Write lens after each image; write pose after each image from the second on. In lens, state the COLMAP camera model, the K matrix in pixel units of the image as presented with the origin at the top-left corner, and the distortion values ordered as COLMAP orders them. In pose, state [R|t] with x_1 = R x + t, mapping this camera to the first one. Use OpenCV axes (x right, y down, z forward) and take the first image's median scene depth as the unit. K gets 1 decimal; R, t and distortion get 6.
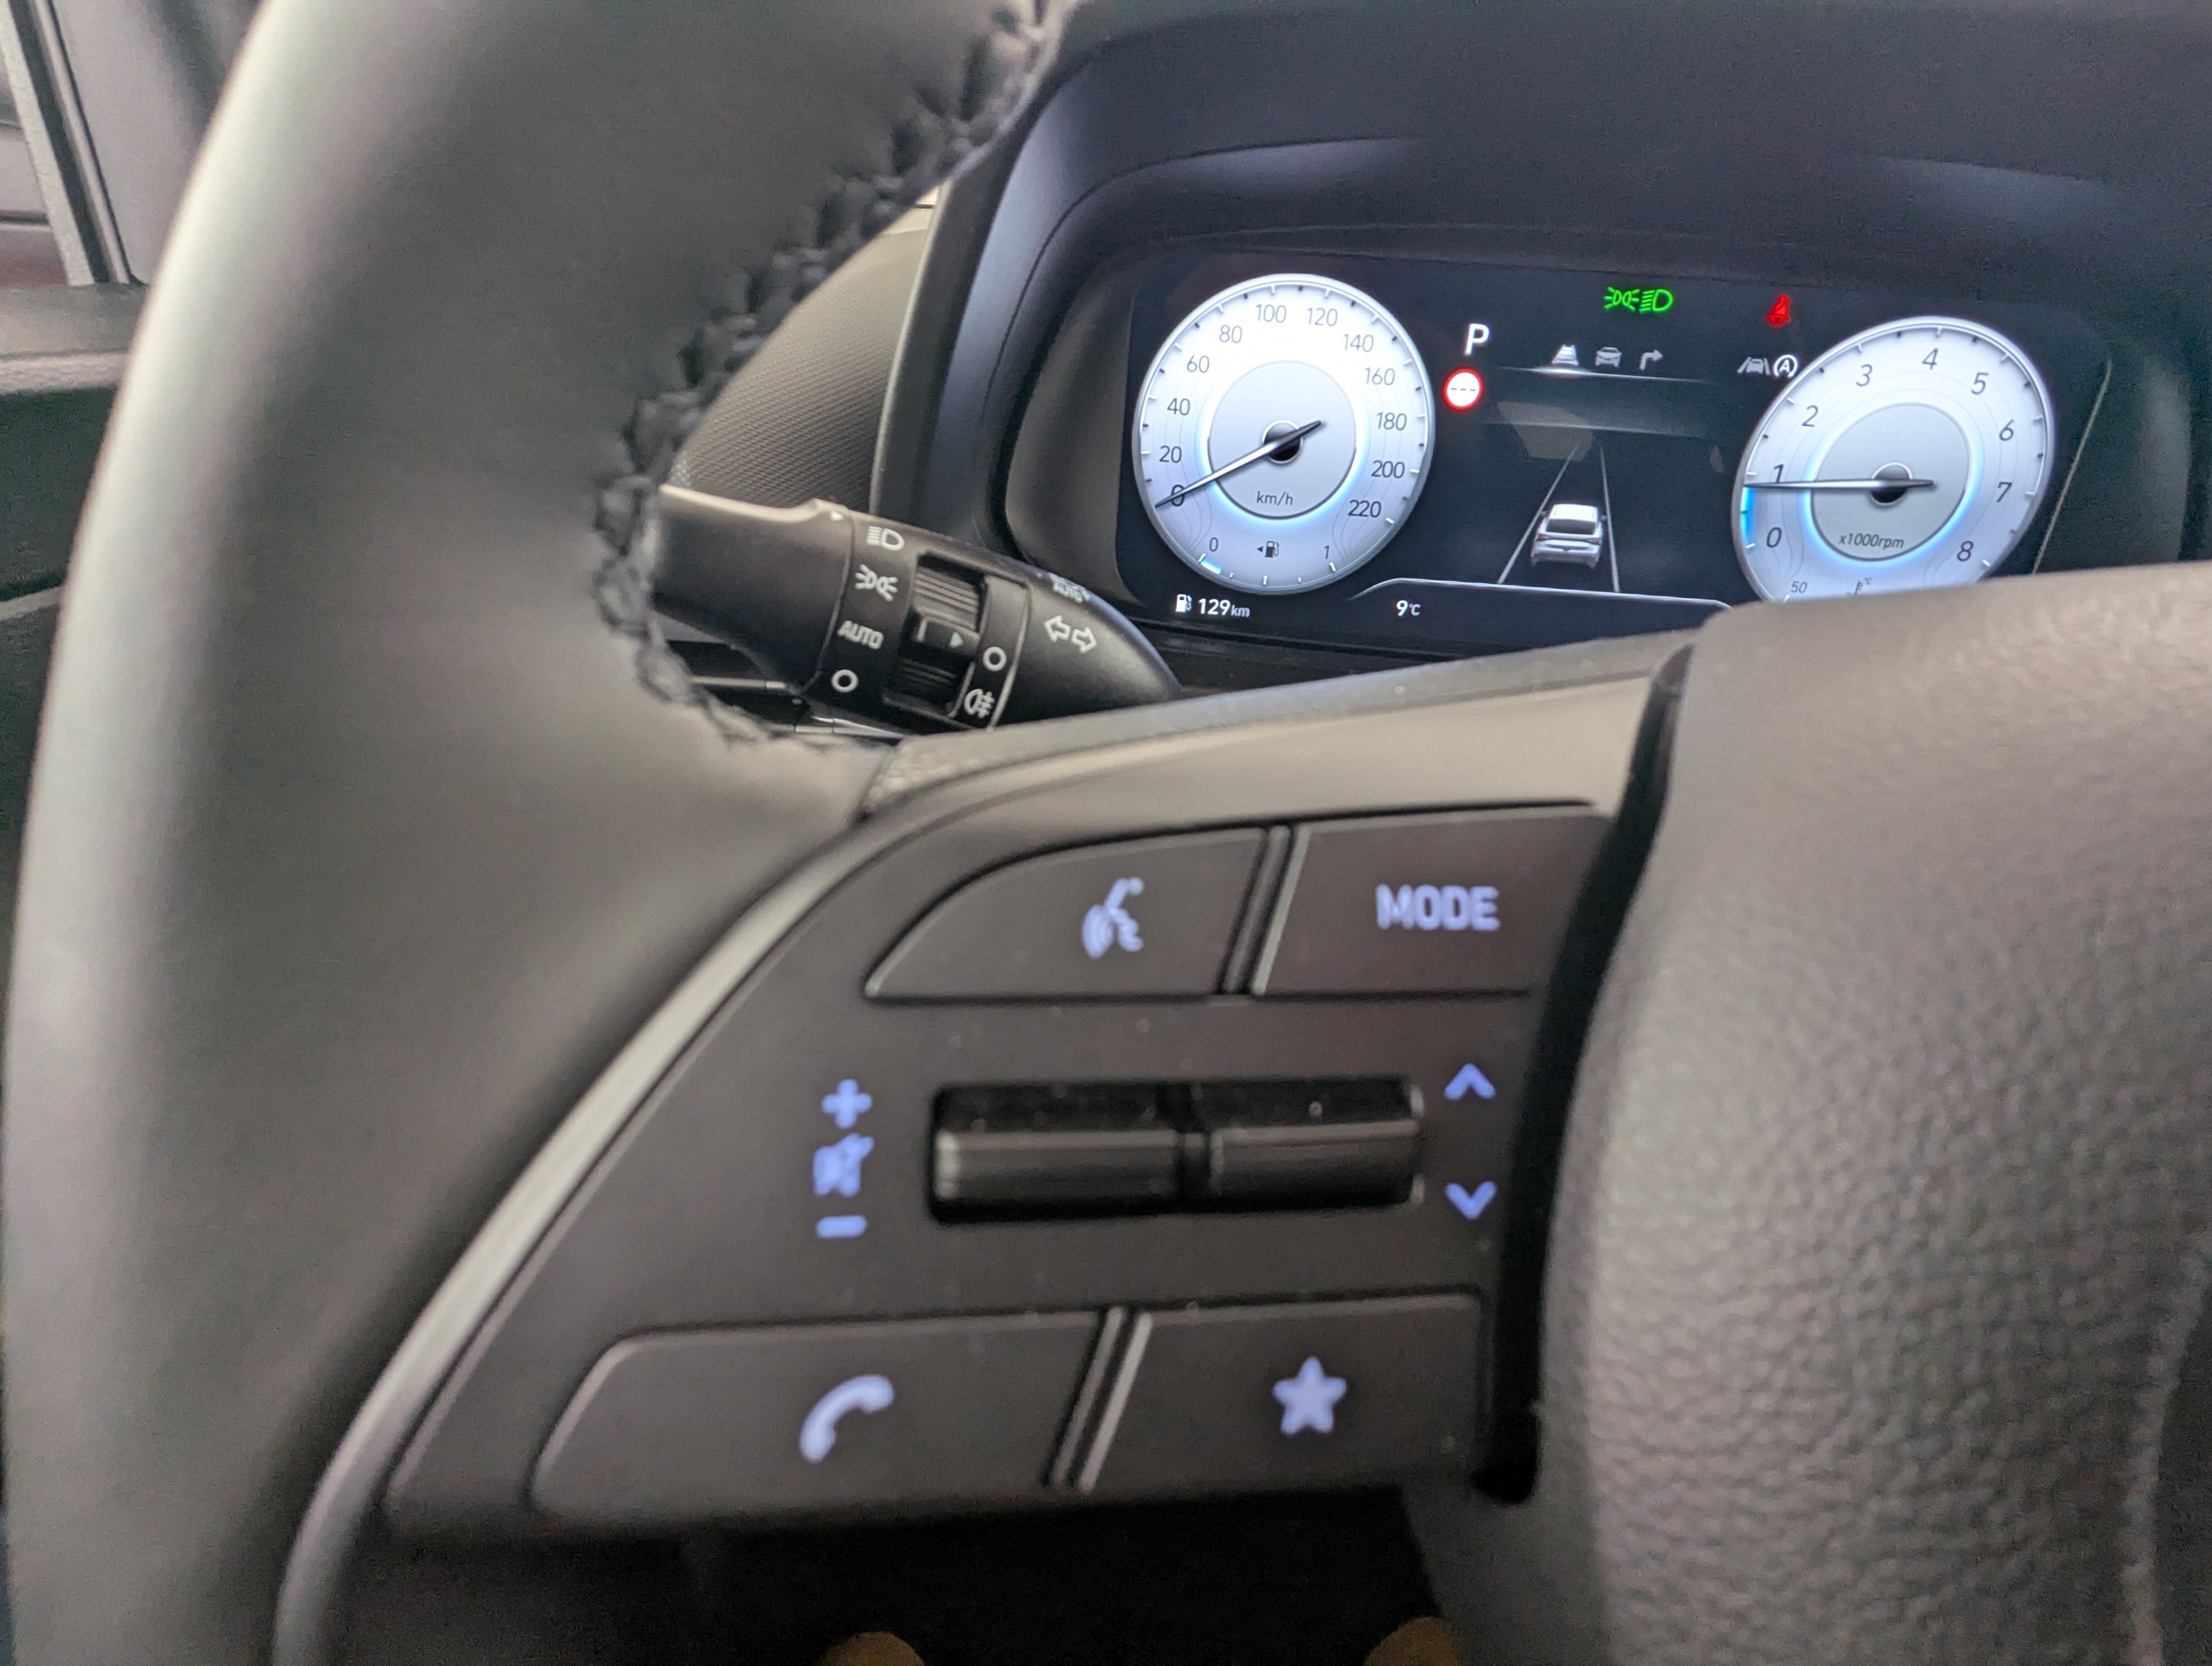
lens RADIAL K [[1058.7, 0, 1094.6], [0, 1058.7, 828.6], [0, 0, 1]] dist [0.013665, -0.002424]
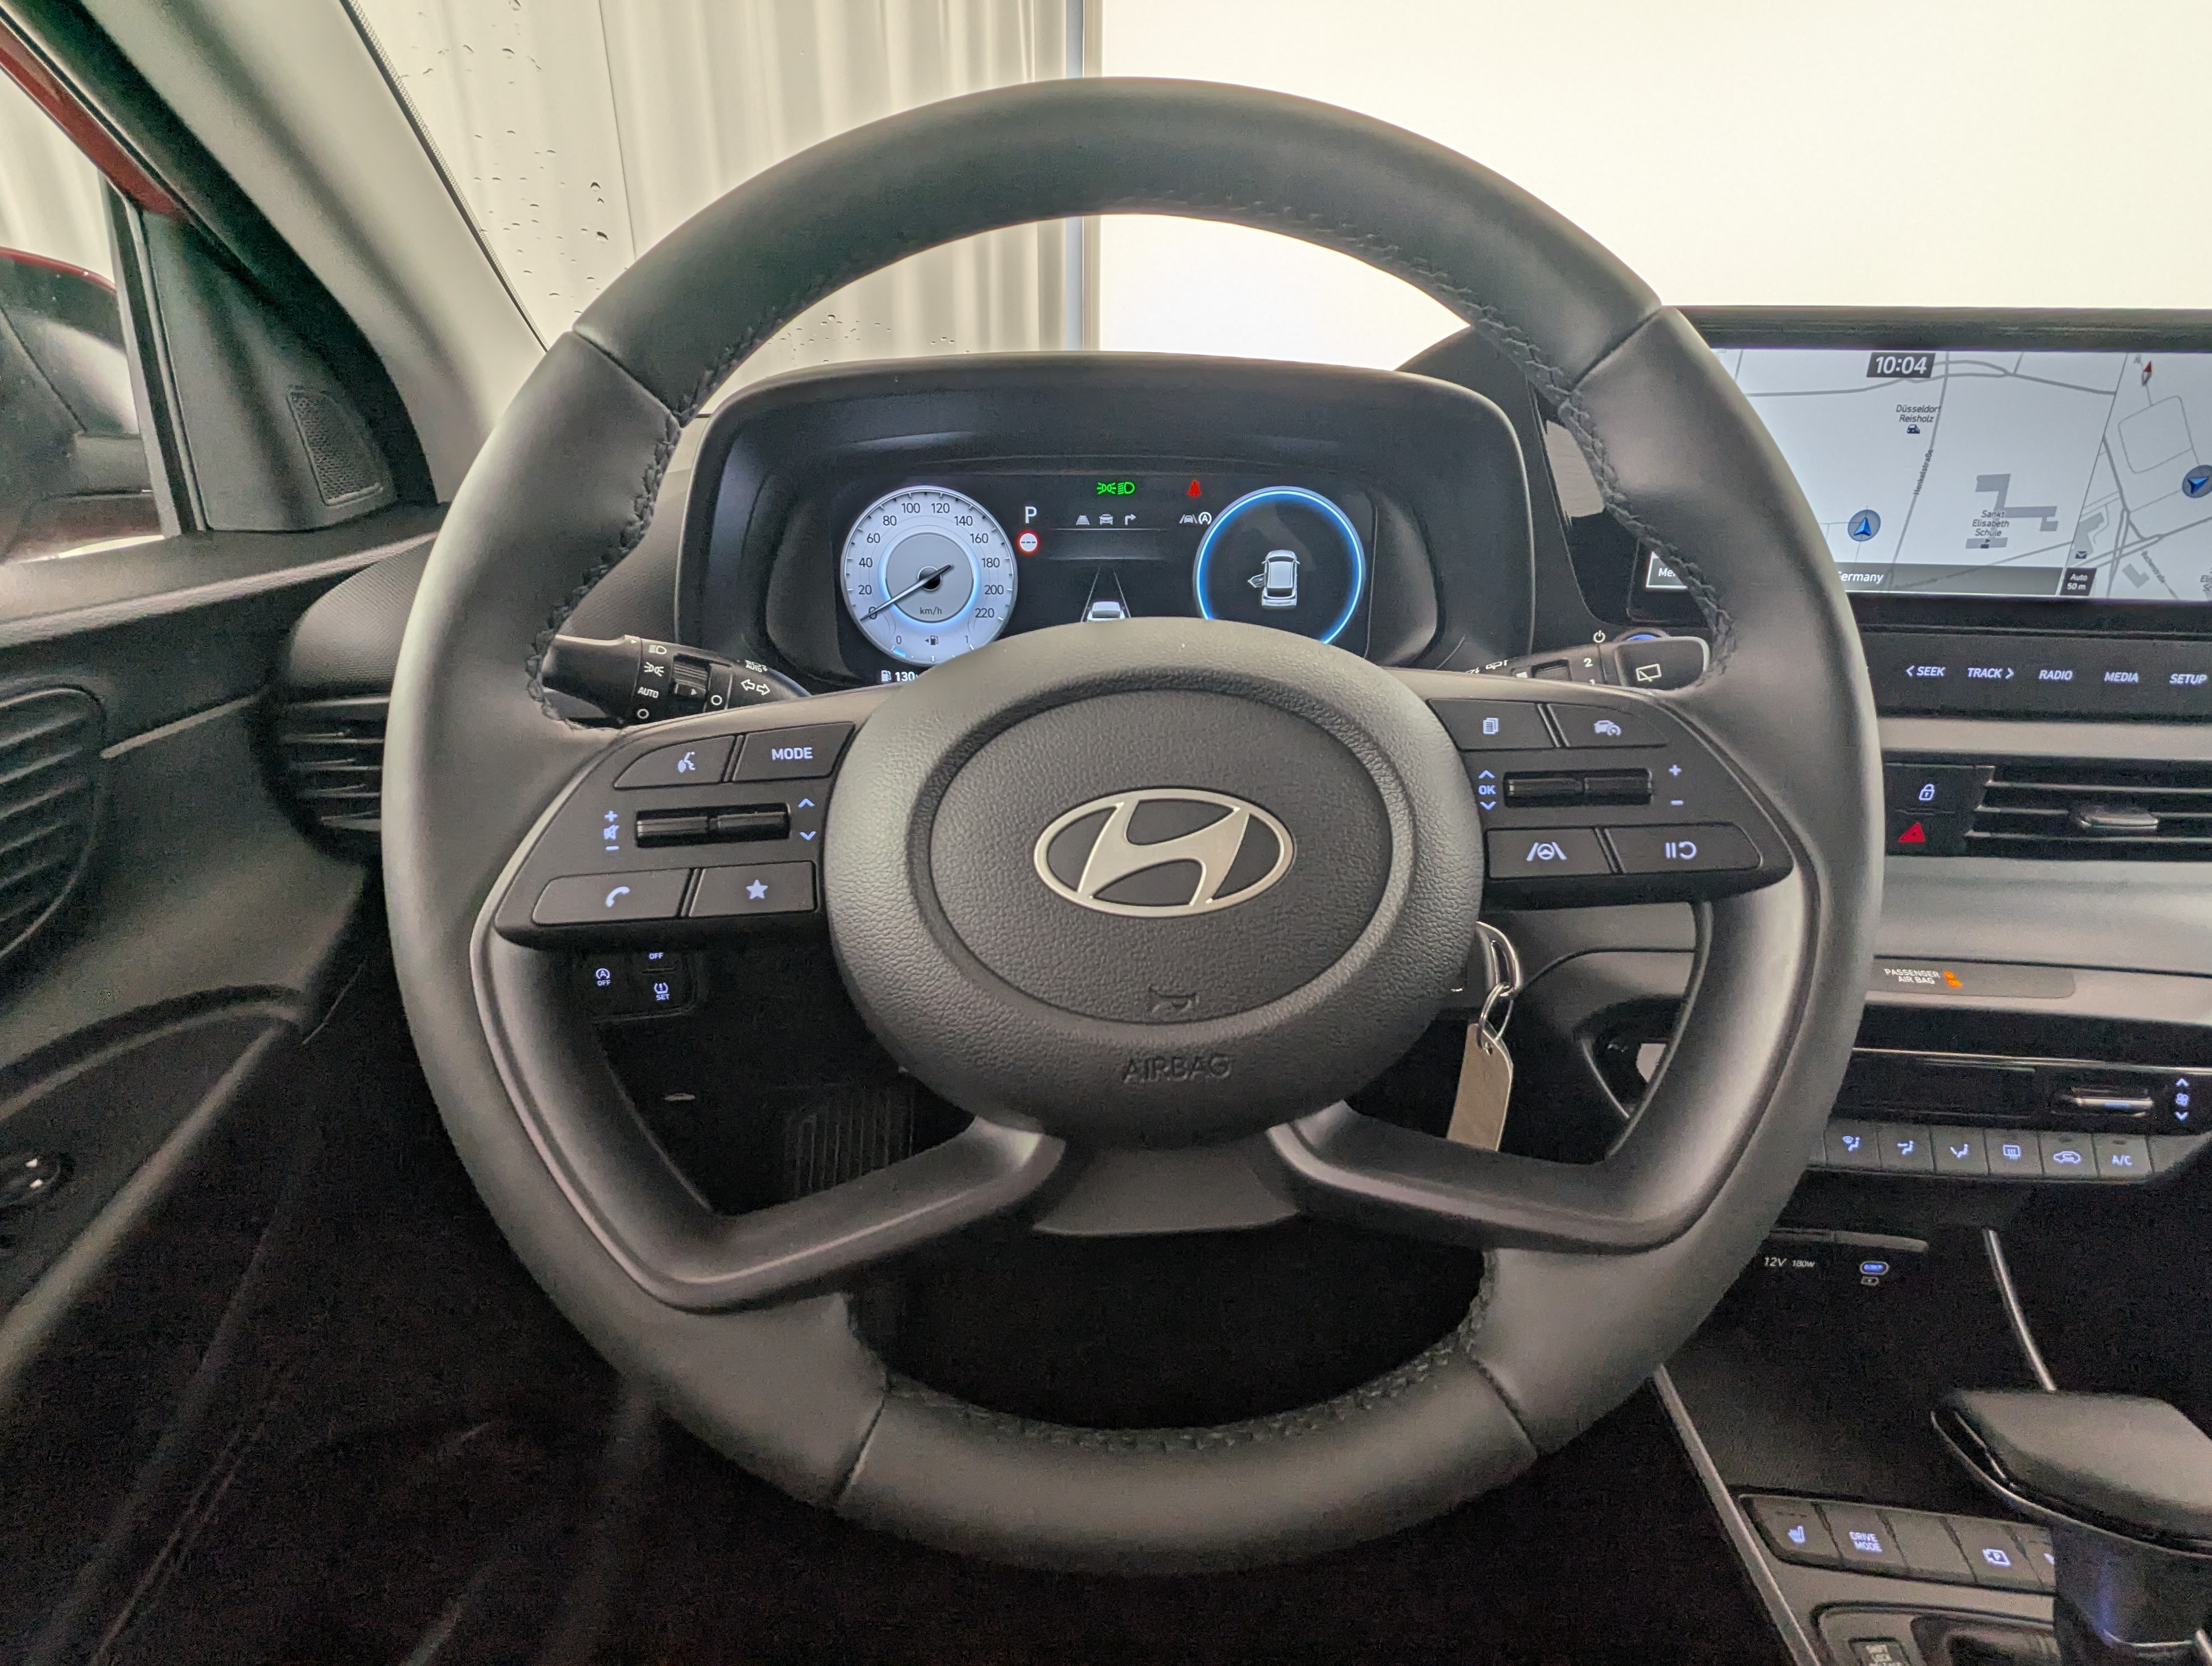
lens RADIAL K [[1058.7, 0, 1097.0], [0, 1058.7, 840.1], [0, 0, 1]] dist [0.013665, -0.002424]
pose [[0.994486, -0.087288, 0.058116, 0.317918], [0.091592, 0.992888, -0.076060, 0.215176], [-0.051064, 0.080963, 0.995408, -0.700100]]
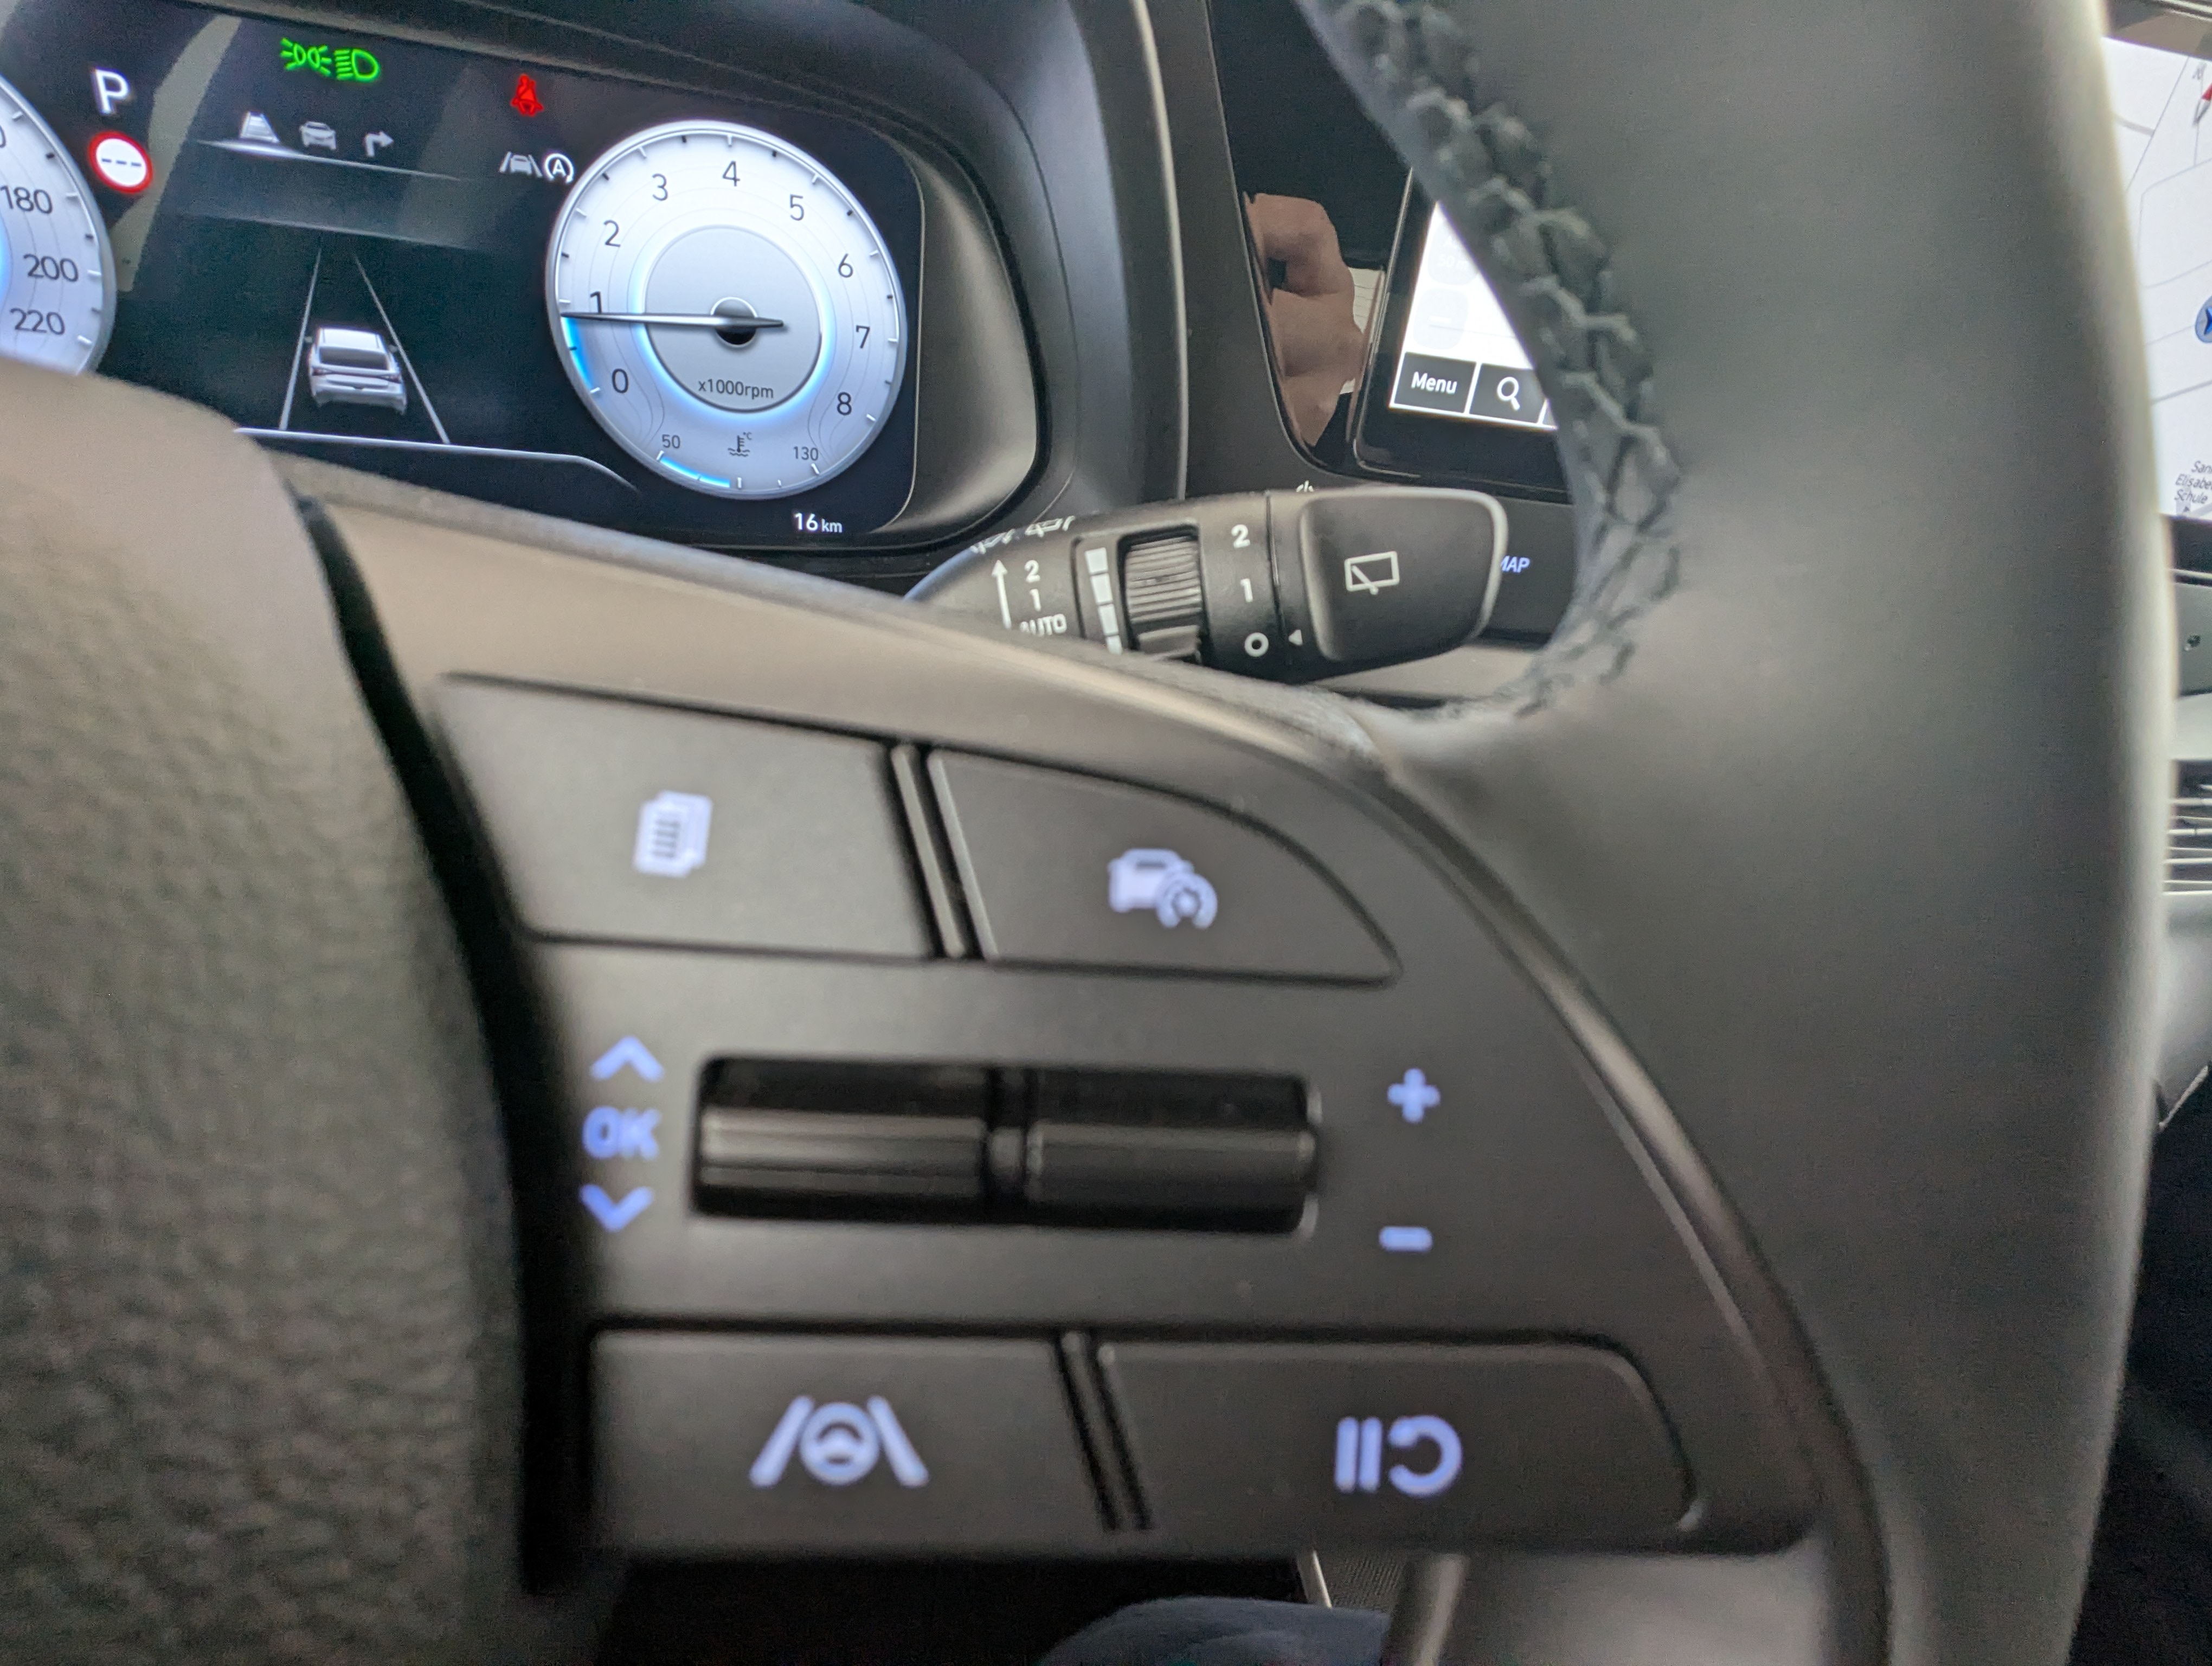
lens RADIAL K [[1058.7, 0, 1094.0], [0, 1058.7, 821.2], [0, 0, 1]] dist [0.013665, -0.002424]
pose [[0.963183, -0.077225, 0.257516, 0.794076], [0.061245, 0.995699, 0.069521, 0.049679], [-0.261777, -0.051189, 0.963770, 0.046071]]
